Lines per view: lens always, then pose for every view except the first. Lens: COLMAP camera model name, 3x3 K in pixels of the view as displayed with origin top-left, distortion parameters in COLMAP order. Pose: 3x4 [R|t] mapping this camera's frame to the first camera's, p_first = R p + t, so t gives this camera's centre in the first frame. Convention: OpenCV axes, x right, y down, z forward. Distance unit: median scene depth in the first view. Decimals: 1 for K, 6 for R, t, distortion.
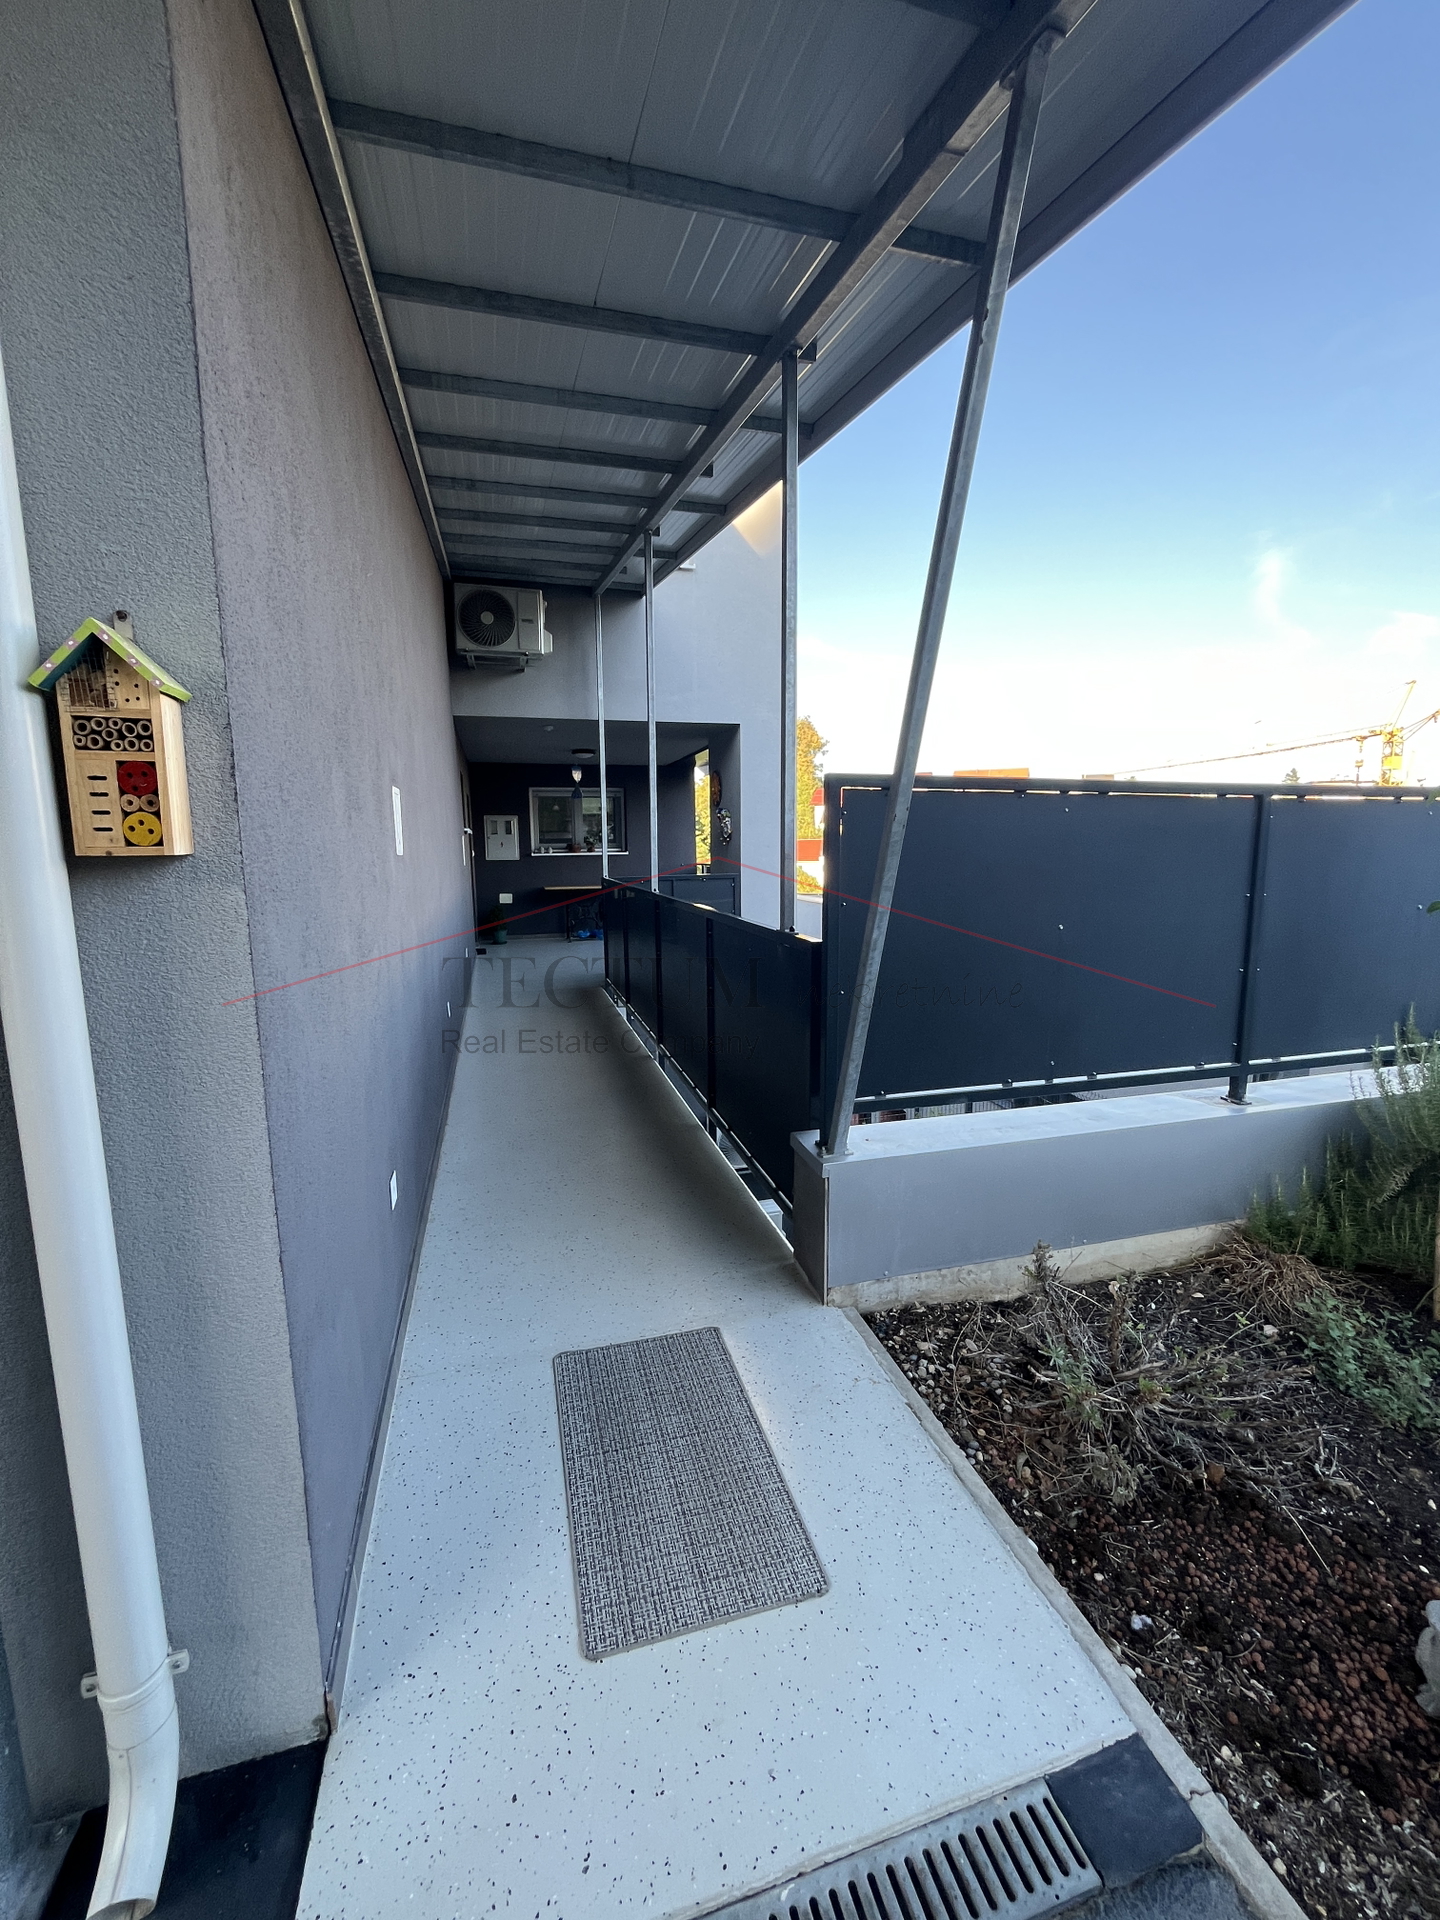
lens RADIAL K [[778.5, 0, 720.0], [0, 778.5, 960.0], [0, 0, 1]] dist [-0.001891, -0.000011]
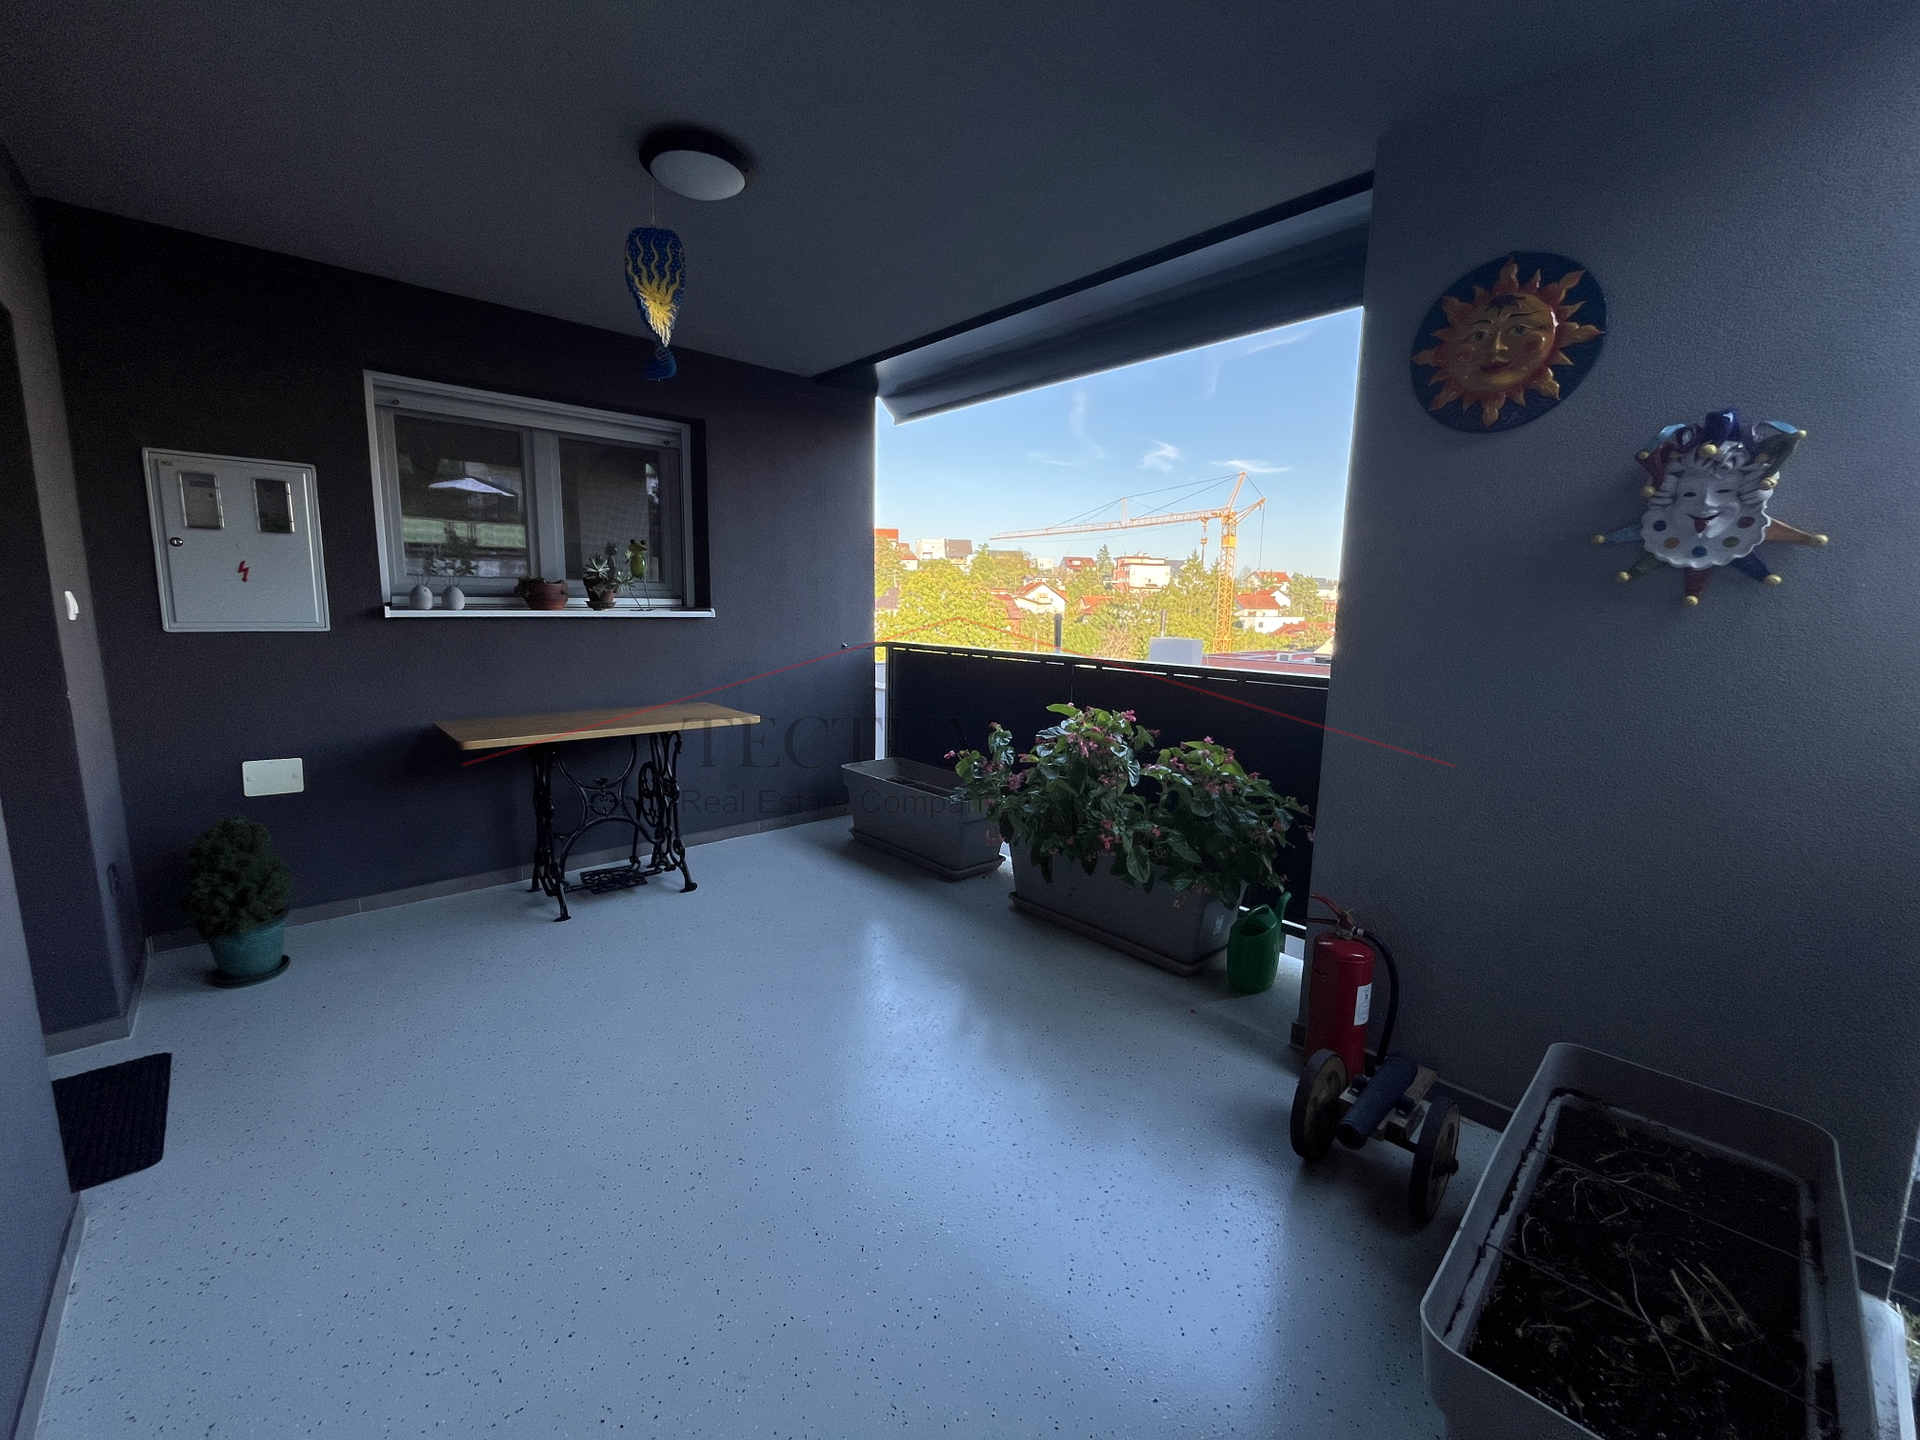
lens RADIAL K [[778.5, 0, 952.8], [0, 778.5, 717.5], [0, 0, 1]] dist [-0.001891, -0.000011]
pose [[0.897925, -0.038715, 0.438442, -0.769508], [0.036981, 0.999238, 0.012498, -0.395153], [-0.438592, 0.004991, 0.898672, 2.783623]]
